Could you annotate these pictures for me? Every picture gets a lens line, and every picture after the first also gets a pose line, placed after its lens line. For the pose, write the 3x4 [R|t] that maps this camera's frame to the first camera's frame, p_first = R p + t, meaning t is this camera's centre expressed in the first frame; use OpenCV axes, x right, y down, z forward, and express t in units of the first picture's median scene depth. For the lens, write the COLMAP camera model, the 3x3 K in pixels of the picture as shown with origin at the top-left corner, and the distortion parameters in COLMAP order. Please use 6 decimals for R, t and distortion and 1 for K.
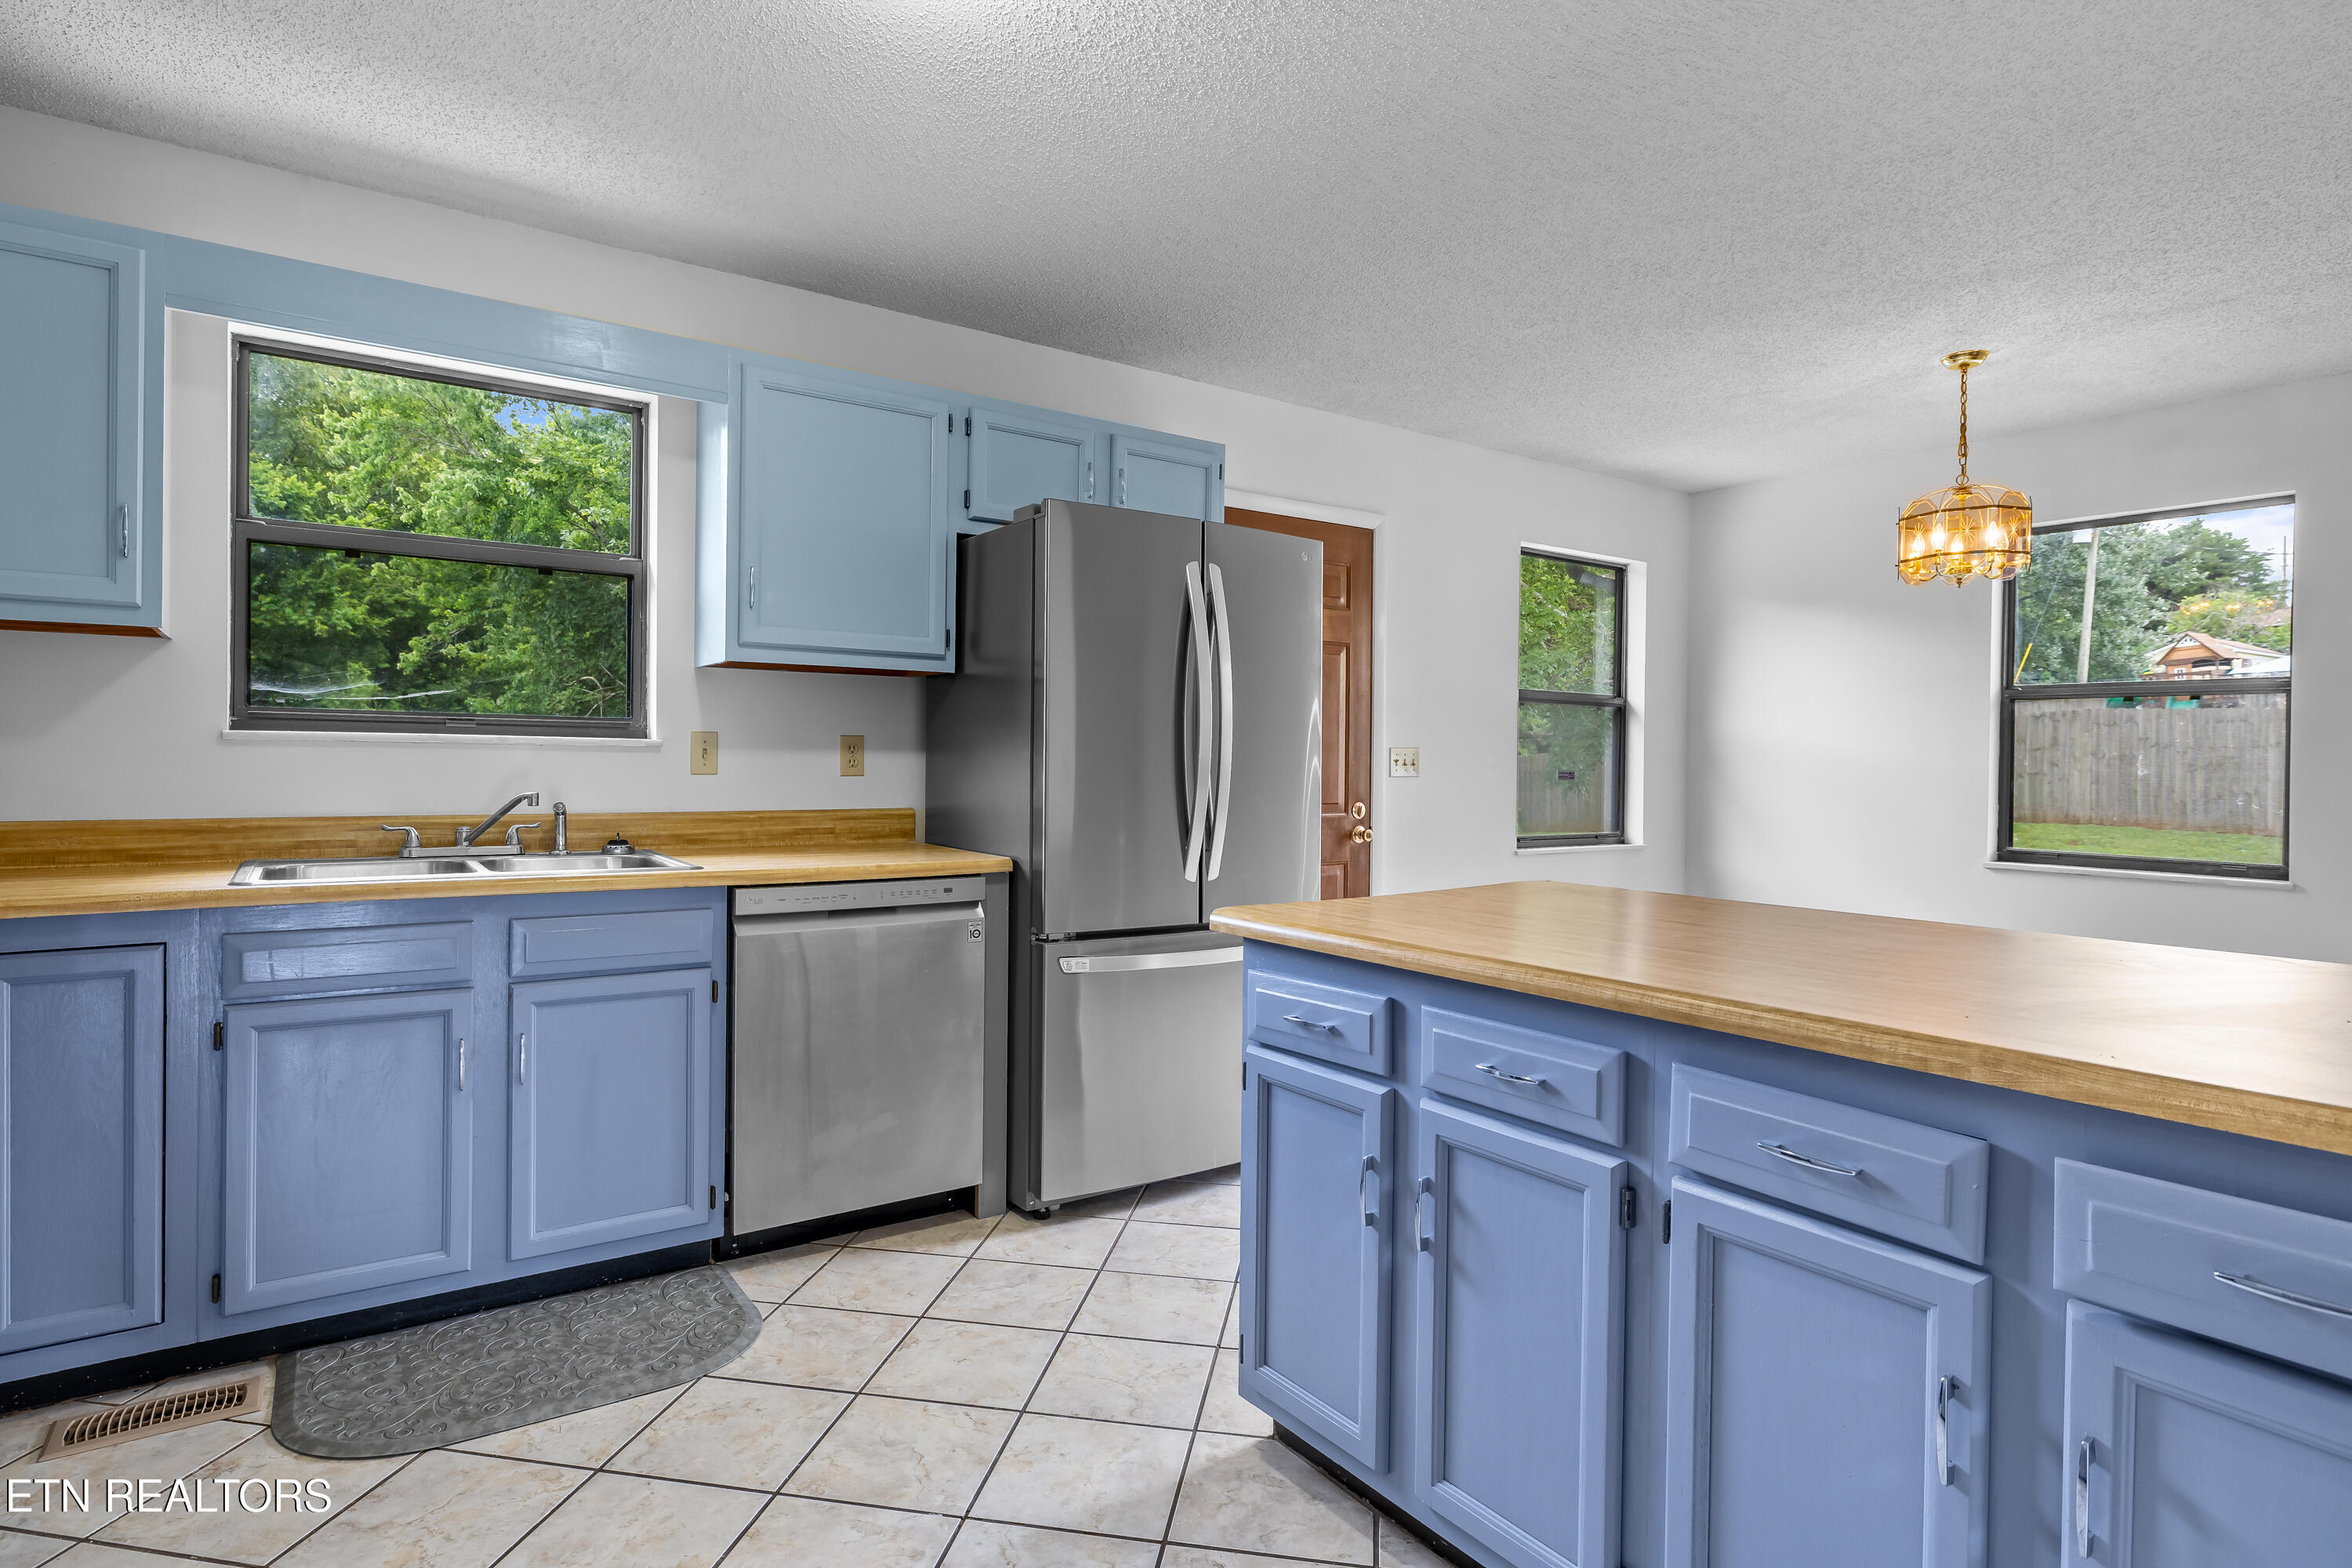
lens RADIAL K [[1215.7, 0, 1160.3], [0, 1215.7, 770.3], [0, 0, 1]] dist [-0.003118, -0.000292]
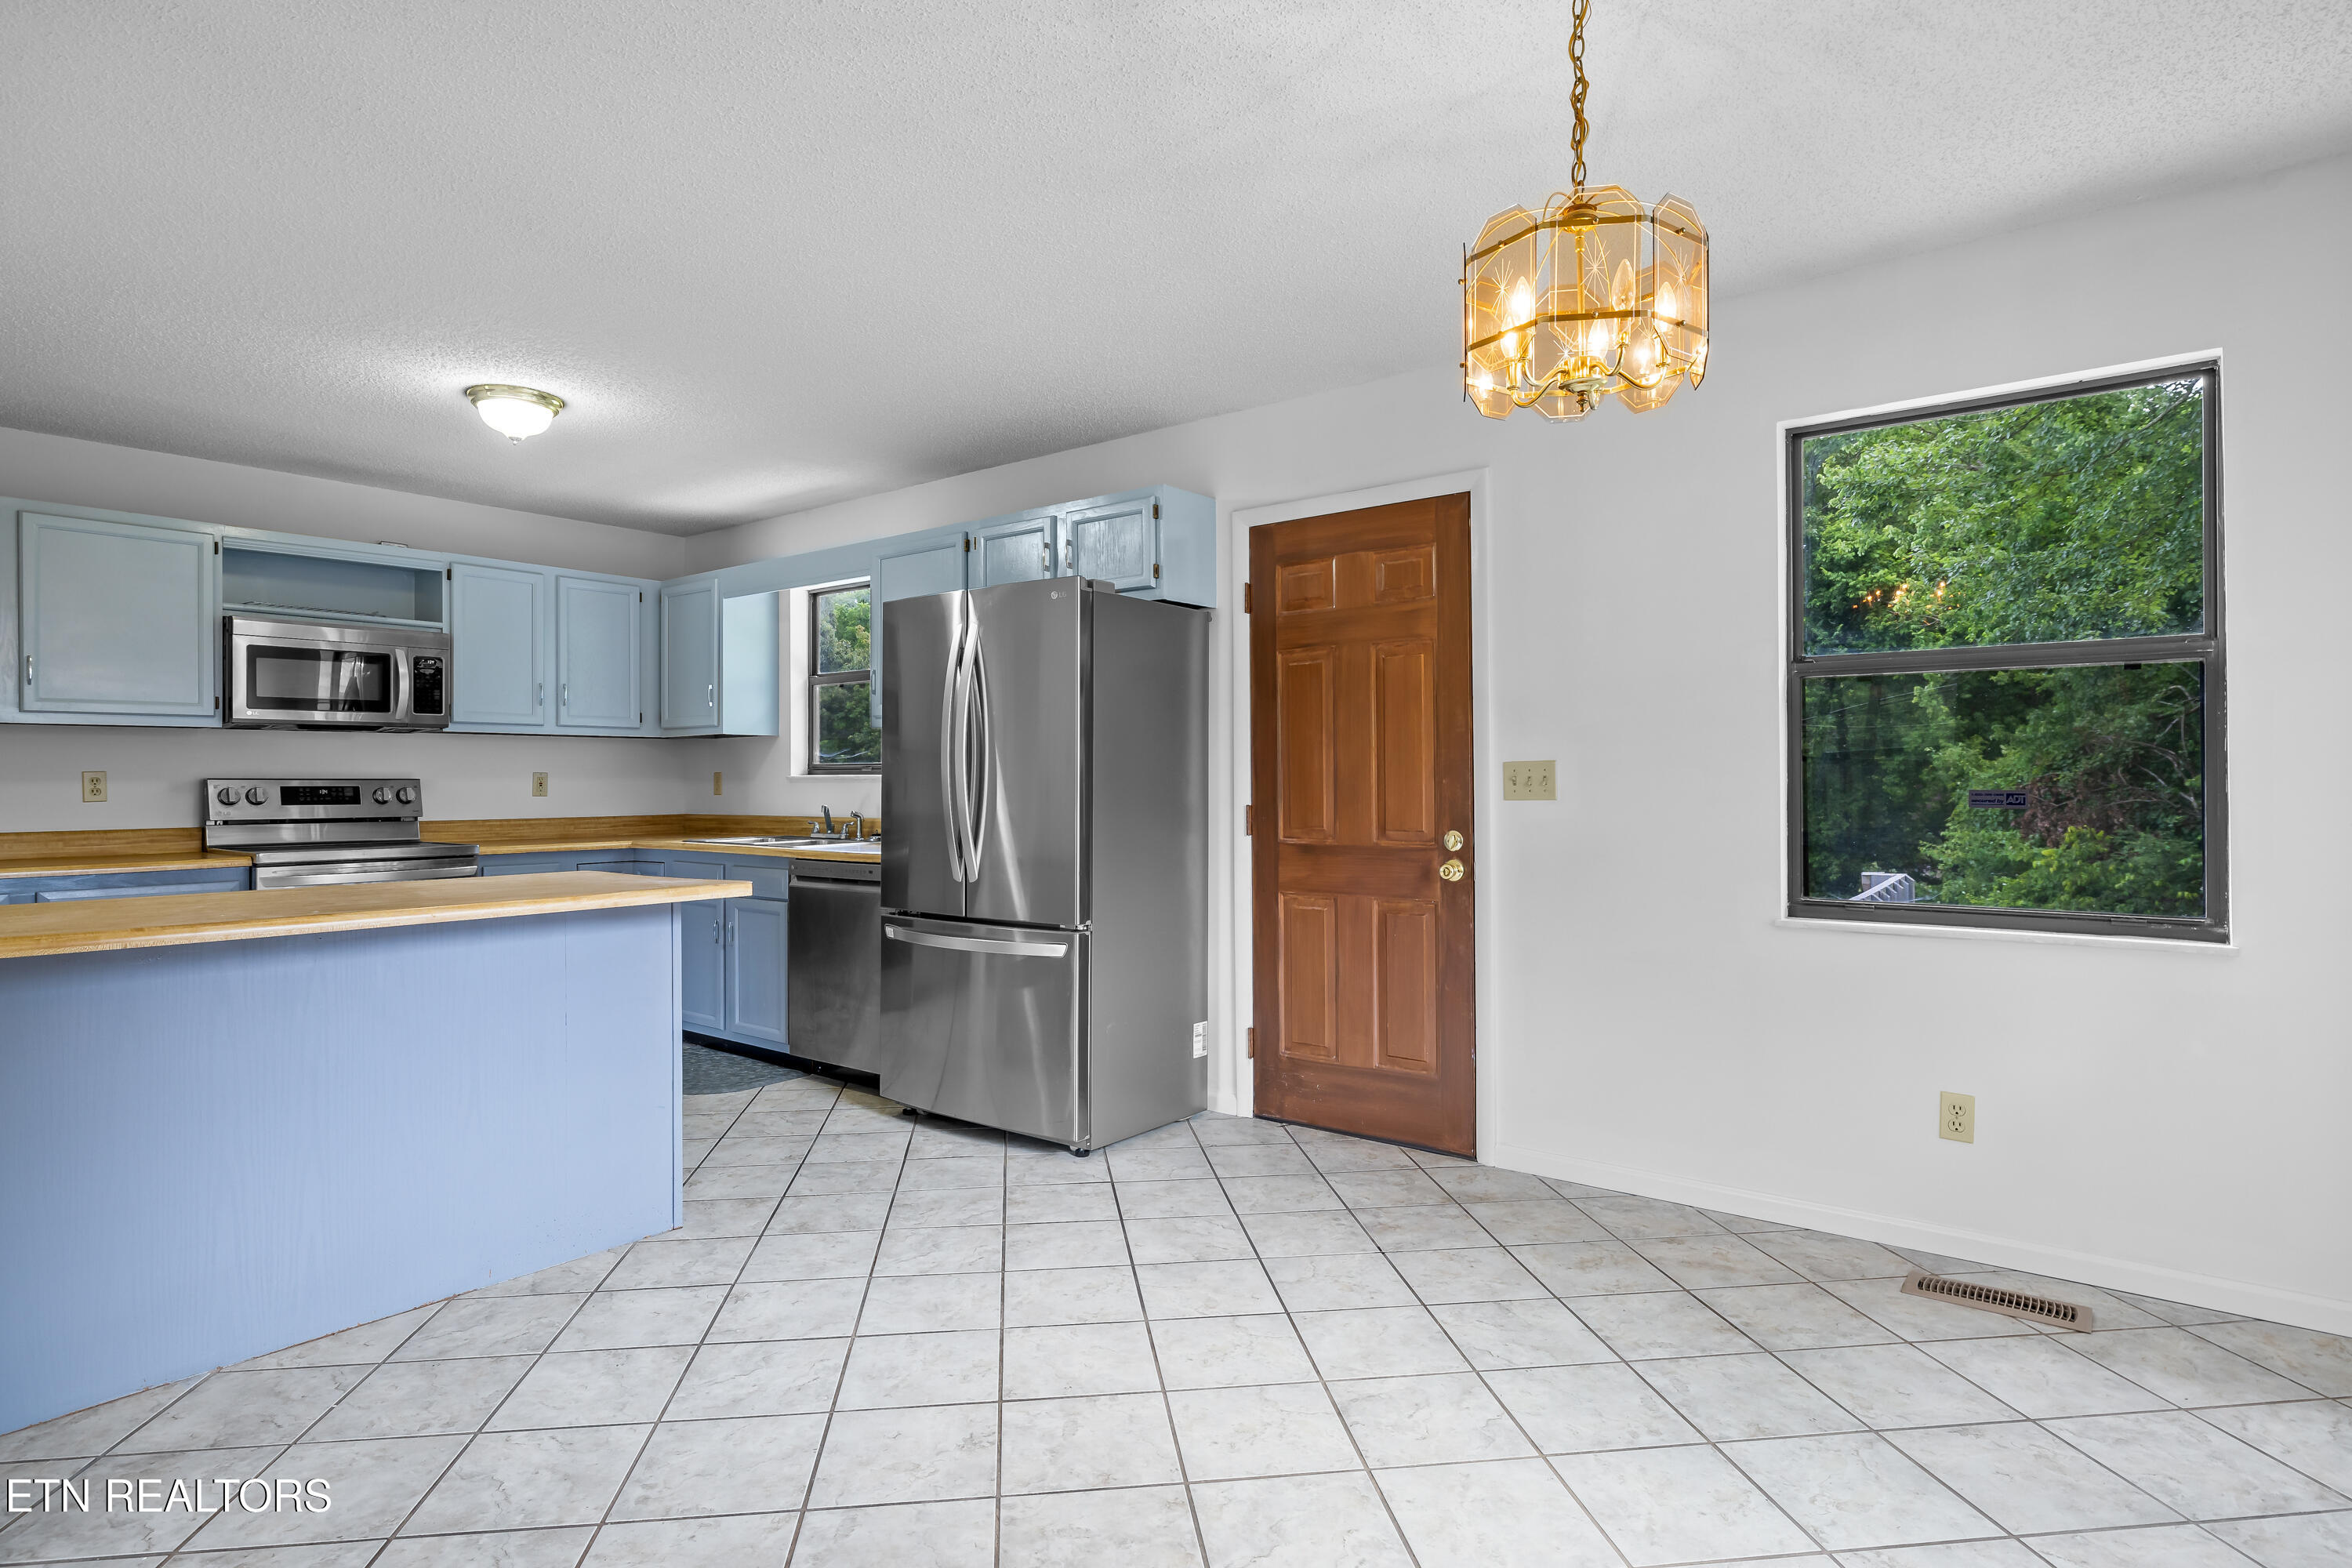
lens RADIAL K [[1237.7, 0, 1164.4], [0, 1237.7, 775.2], [0, 0, 1]] dist [-0.004618, 0.000974]
pose [[0.292638, -0.019032, -0.956034, 1.552178], [-0.000258, 0.999800, -0.019982, 0.010102], [0.956223, 0.006094, 0.292575, 0.994079]]
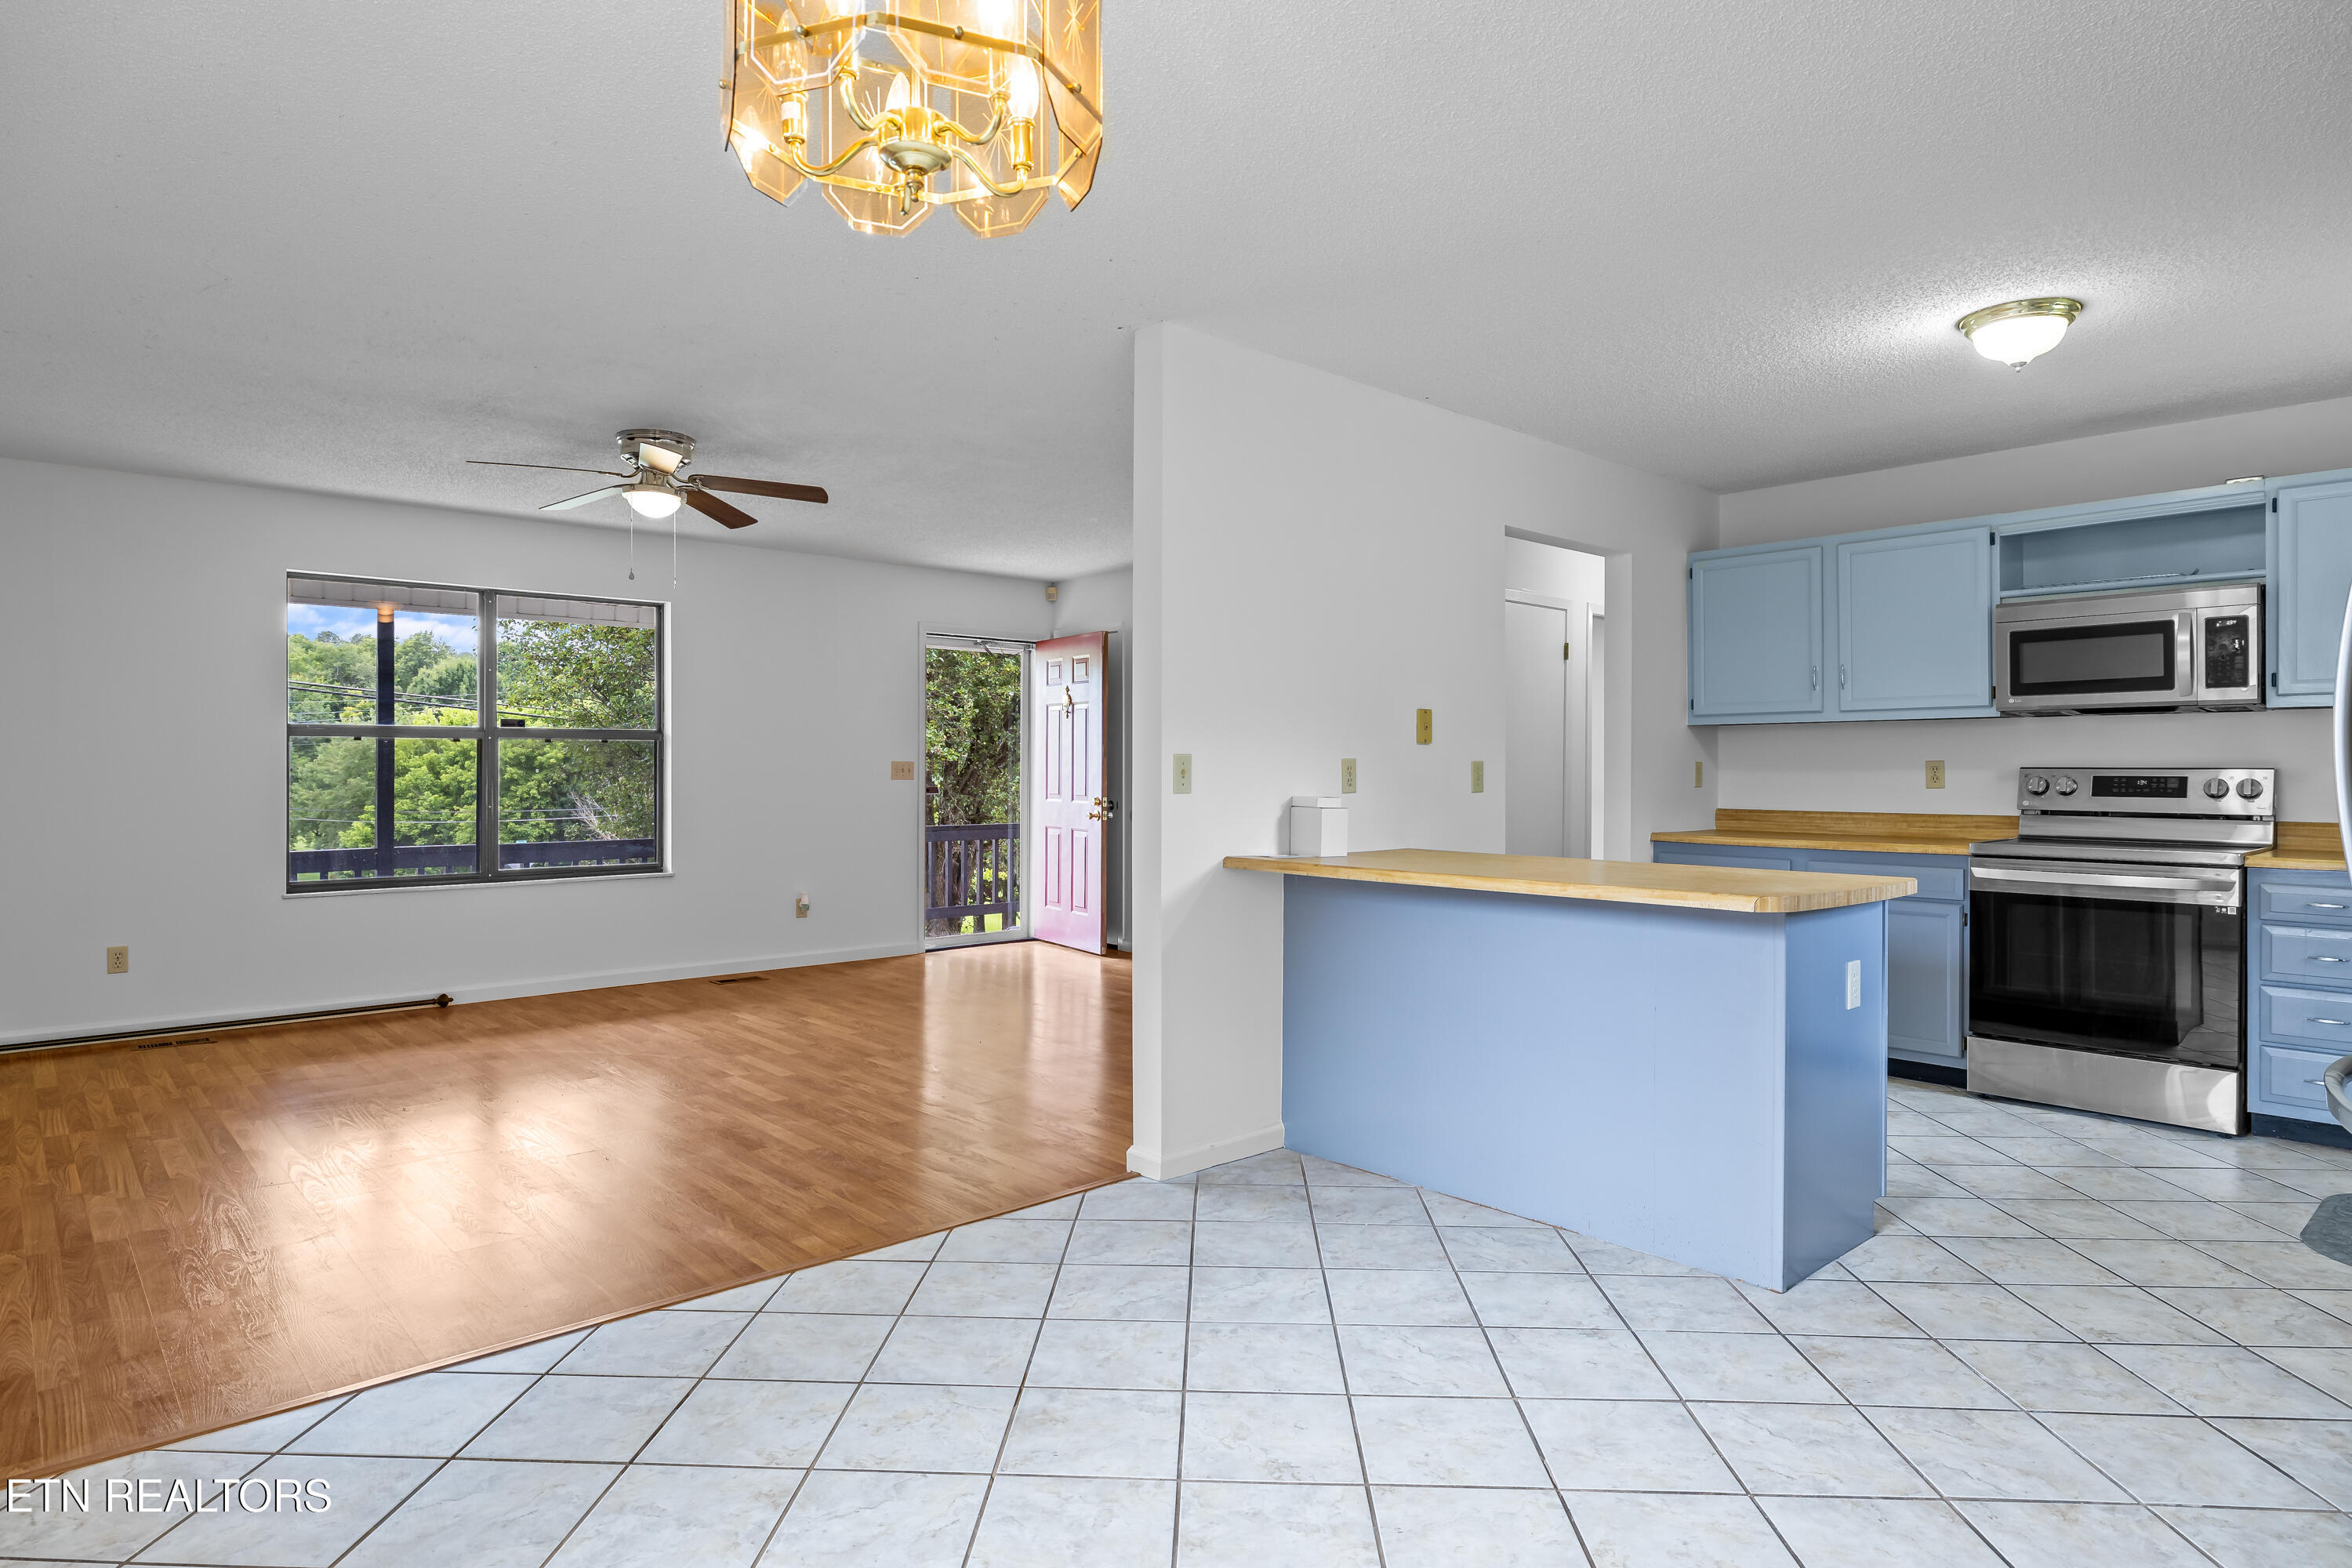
lens RADIAL K [[1309.3, 0, 1158.9], [0, 1309.3, 773.1], [0, 0, 1]] dist [0.000602, -0.001339]
pose [[-0.991677, -0.014159, -0.127972, 0.911141], [-0.015558, 0.999830, 0.009944, -0.012064], [0.127810, 0.011852, -0.991728, 1.925827]]
